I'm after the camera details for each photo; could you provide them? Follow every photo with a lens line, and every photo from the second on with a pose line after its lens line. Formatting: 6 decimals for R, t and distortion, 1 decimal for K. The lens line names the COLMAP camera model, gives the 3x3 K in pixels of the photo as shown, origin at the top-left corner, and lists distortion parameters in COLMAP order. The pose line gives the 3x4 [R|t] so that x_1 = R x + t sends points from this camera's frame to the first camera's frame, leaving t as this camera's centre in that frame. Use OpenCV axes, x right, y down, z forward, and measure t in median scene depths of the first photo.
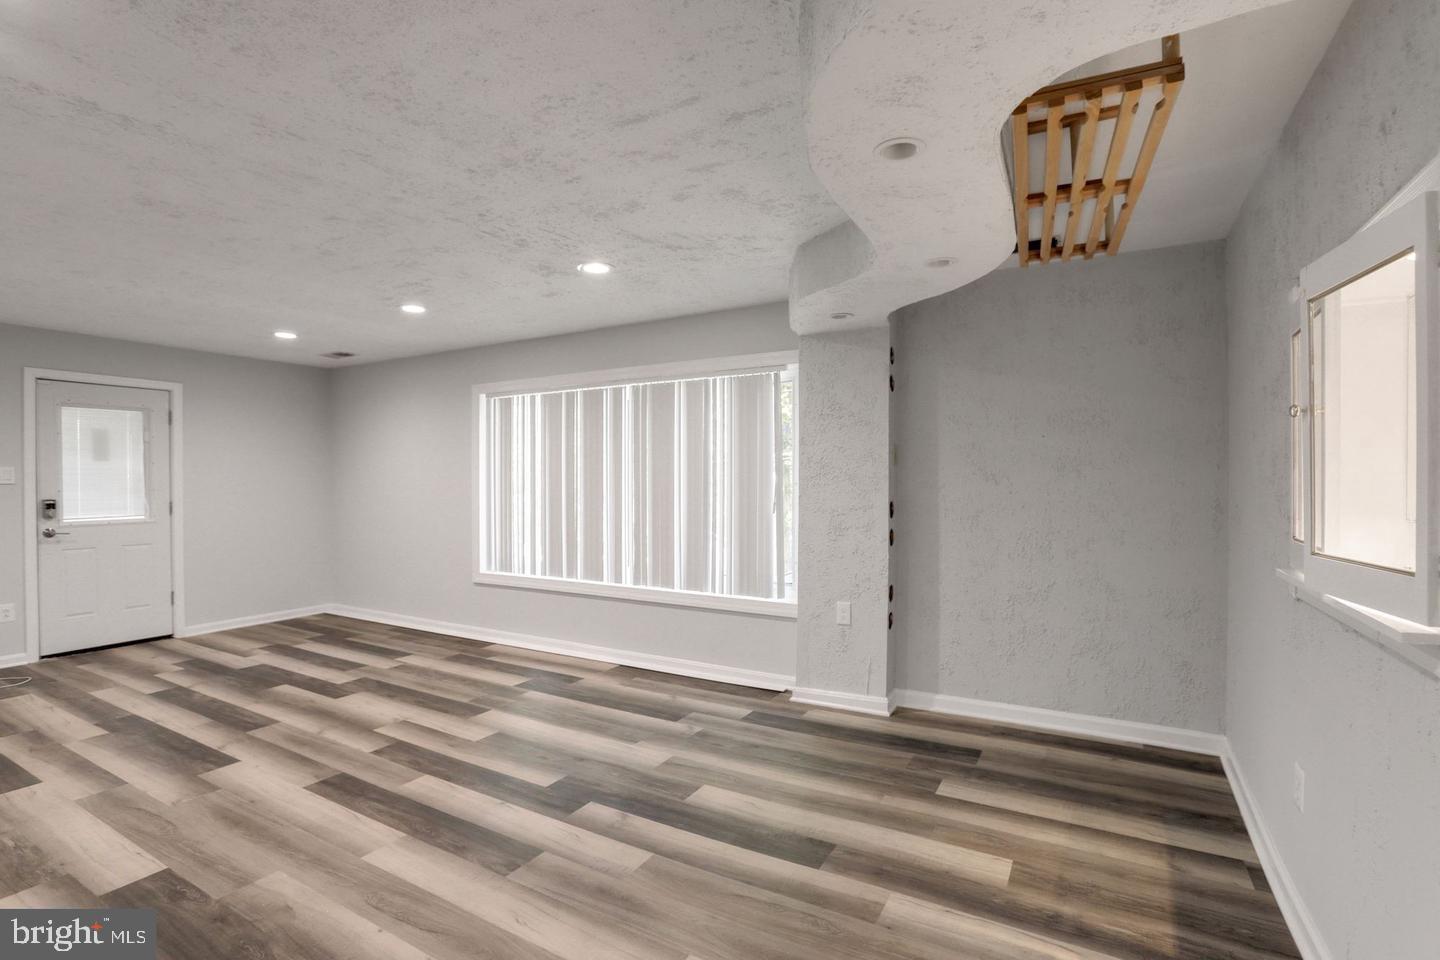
lens RADIAL K [[668.3, 0, 720.4], [0, 668.3, 501.0], [0, 0, 1]] dist [-0.050731, 0.020323]
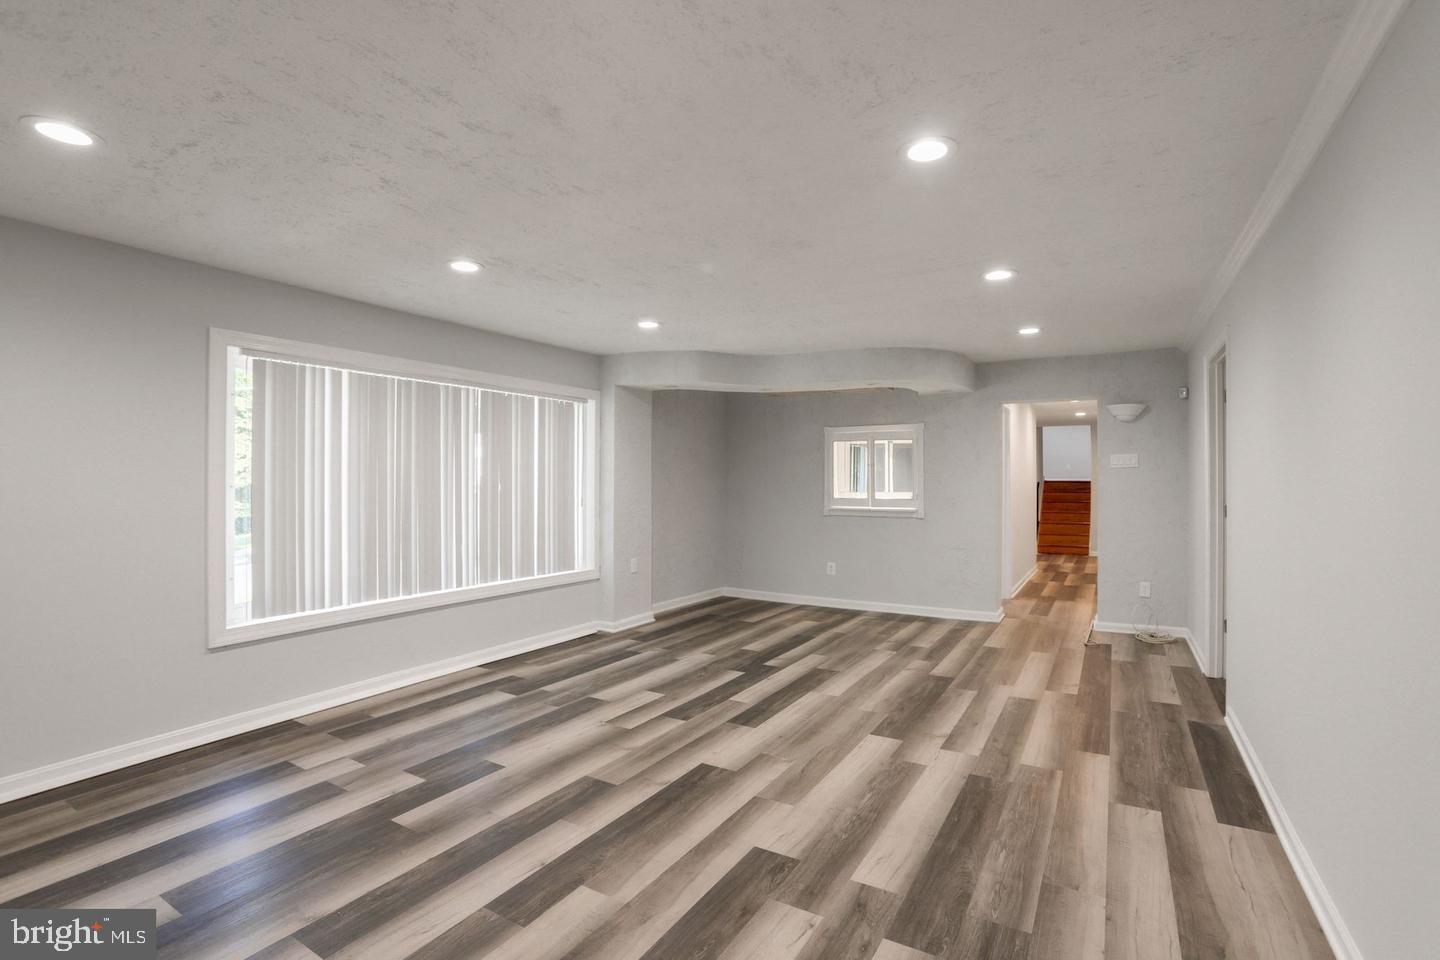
lens RADIAL K [[662.4, 0, 720.0], [0, 662.4, 480.0], [0, 0, 1]] dist [-0.054240, 0.019605]
pose [[0.026833, 0.000946, 0.999639, -1.356247], [0.024349, 0.999702, -0.001600, -0.028380], [-0.999343, 0.024384, 0.026802, 0.723933]]
